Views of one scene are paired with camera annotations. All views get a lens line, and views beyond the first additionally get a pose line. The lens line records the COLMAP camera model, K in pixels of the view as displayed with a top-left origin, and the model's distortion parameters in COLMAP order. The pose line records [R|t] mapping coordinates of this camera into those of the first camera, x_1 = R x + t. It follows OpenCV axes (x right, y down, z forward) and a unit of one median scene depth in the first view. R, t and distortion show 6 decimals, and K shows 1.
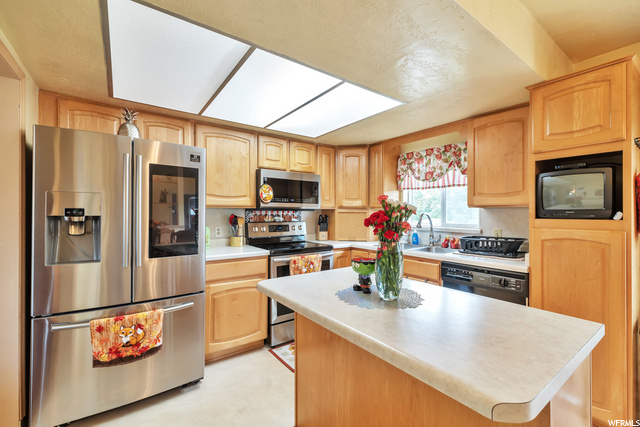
lens RADIAL K [[281.8, 0, 320.7], [0, 281.8, 213.4], [0, 0, 1]] dist [-0.000193, 0.000092]
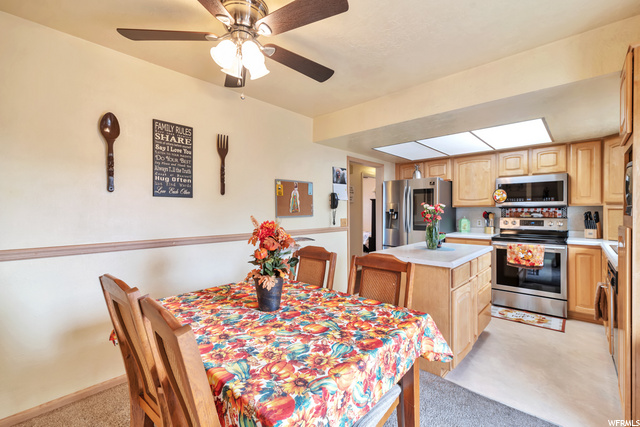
lens RADIAL K [[275.7, 0, 320.5], [0, 275.7, 211.6], [0, 0, 1]] dist [-0.000077, -0.000004]
pose [[0.184037, 0.001418, -0.982918, 0.944966], [0.001294, 0.999998, 0.001685, 0.001844], [0.982918, -0.001582, 0.184035, -0.101779]]
